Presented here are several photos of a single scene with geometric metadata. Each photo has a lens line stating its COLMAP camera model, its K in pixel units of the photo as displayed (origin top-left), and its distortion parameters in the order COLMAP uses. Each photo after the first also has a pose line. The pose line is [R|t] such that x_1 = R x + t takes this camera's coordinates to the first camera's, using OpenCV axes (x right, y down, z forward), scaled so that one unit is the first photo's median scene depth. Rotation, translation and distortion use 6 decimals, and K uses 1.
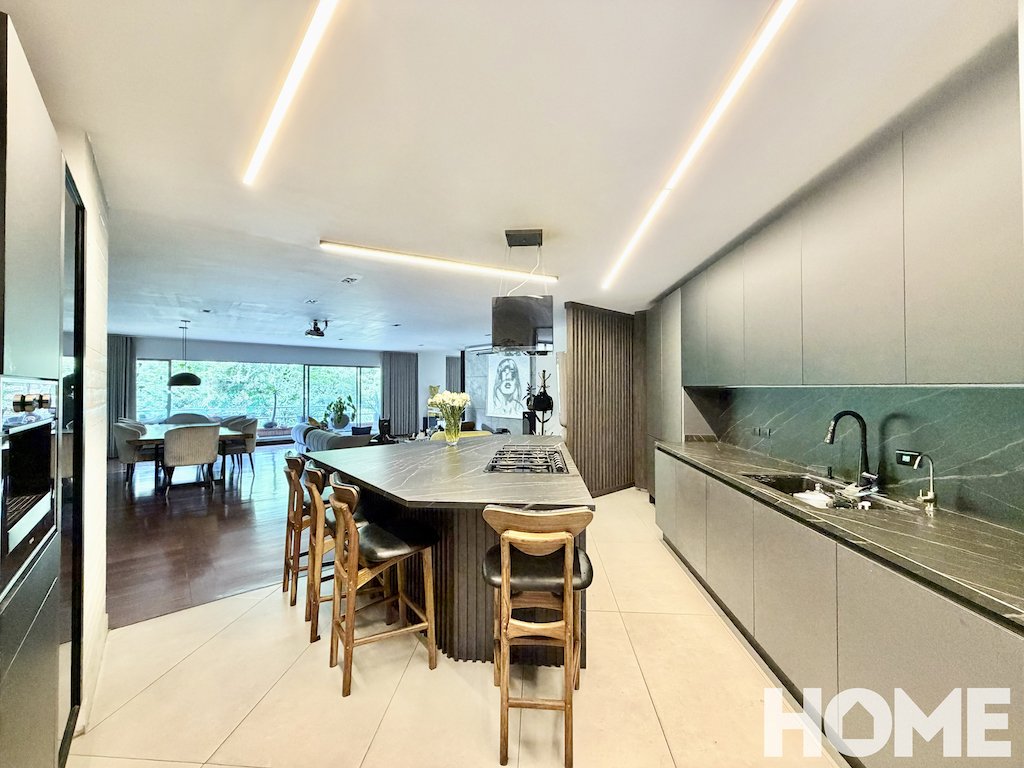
lens RADIAL K [[407.0, 0, 508.4], [0, 407.0, 386.4], [0, 0, 1]] dist [0.000392, -0.000031]
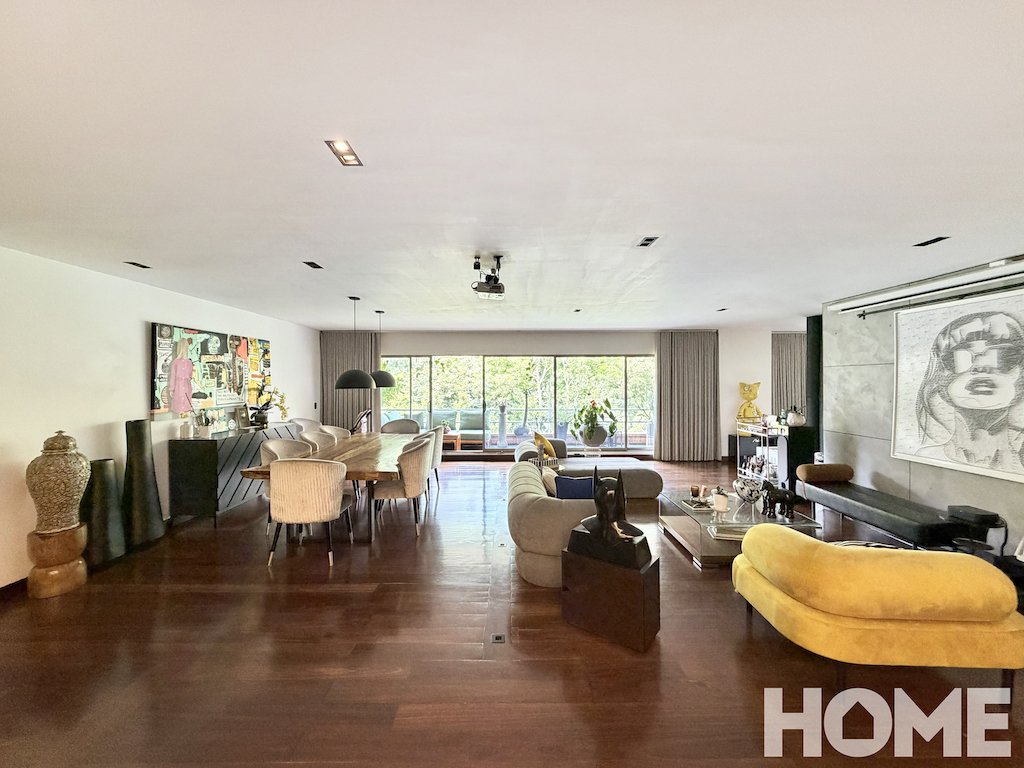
lens RADIAL K [[407.0, 0, 510.1], [0, 407.0, 382.8], [0, 0, 1]] dist [0.000392, -0.000031]
pose [[0.759825, -0.000566, -0.650128, -0.074440], [0.006223, 0.999960, 0.006403, -0.009154], [0.650098, -0.008910, 0.759798, 0.391720]]
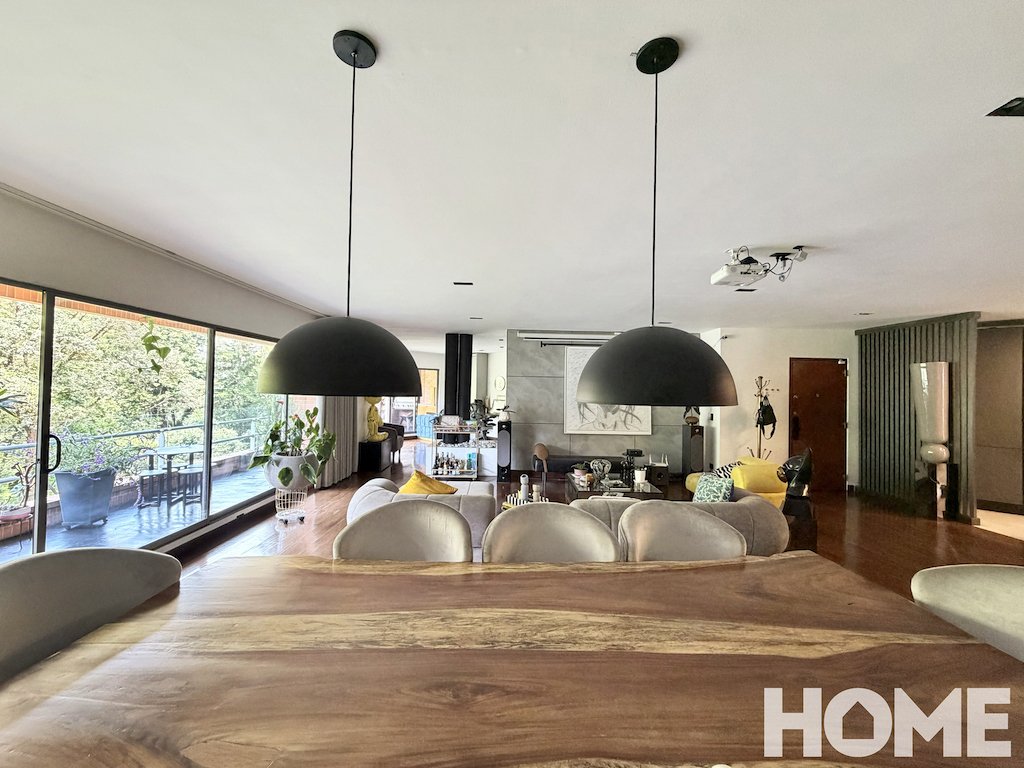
lens RADIAL K [[407.0, 0, 509.8], [0, 407.0, 383.0], [0, 0, 1]] dist [0.000392, -0.000031]
pose [[0.642411, 0.021983, 0.766045, -0.603079], [-0.020060, 0.999728, -0.011866, -0.004217], [-0.766098, -0.007745, 0.642677, 0.576030]]
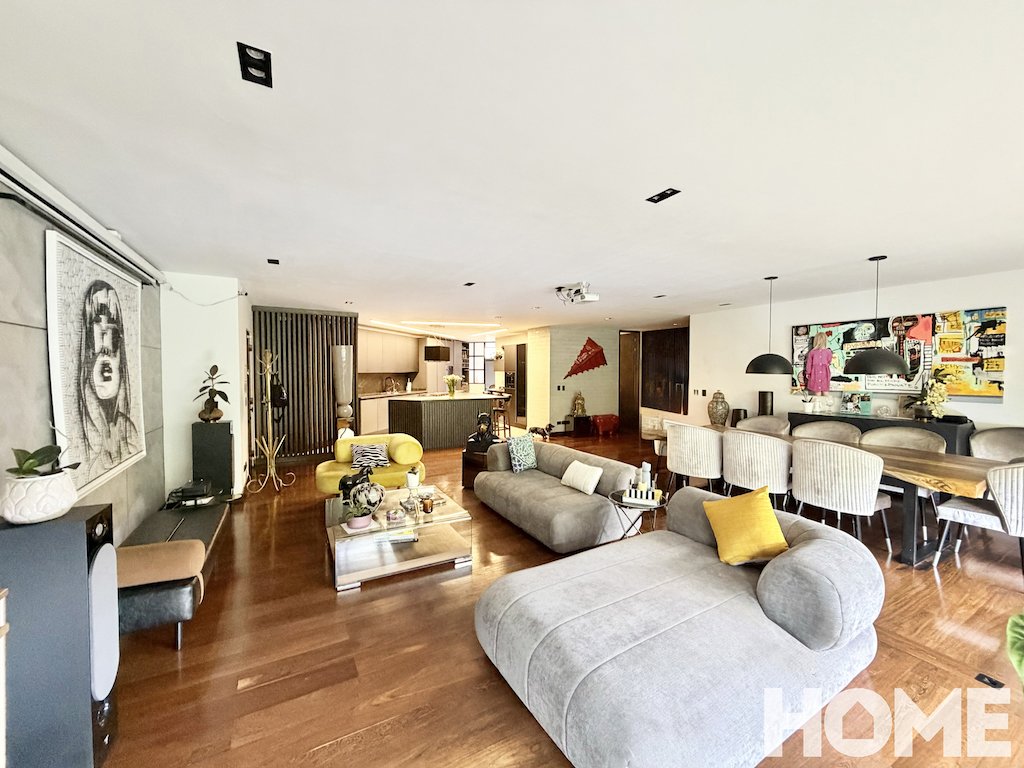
lens RADIAL K [[407.0, 0, 509.9], [0, 407.0, 382.4], [0, 0, 1]] dist [0.000392, -0.000031]
pose [[-0.979666, -0.007915, 0.200478, -0.312373], [-0.002824, 0.999667, 0.025668, -0.002477], [-0.200614, 0.024580, -0.979362, 1.082048]]
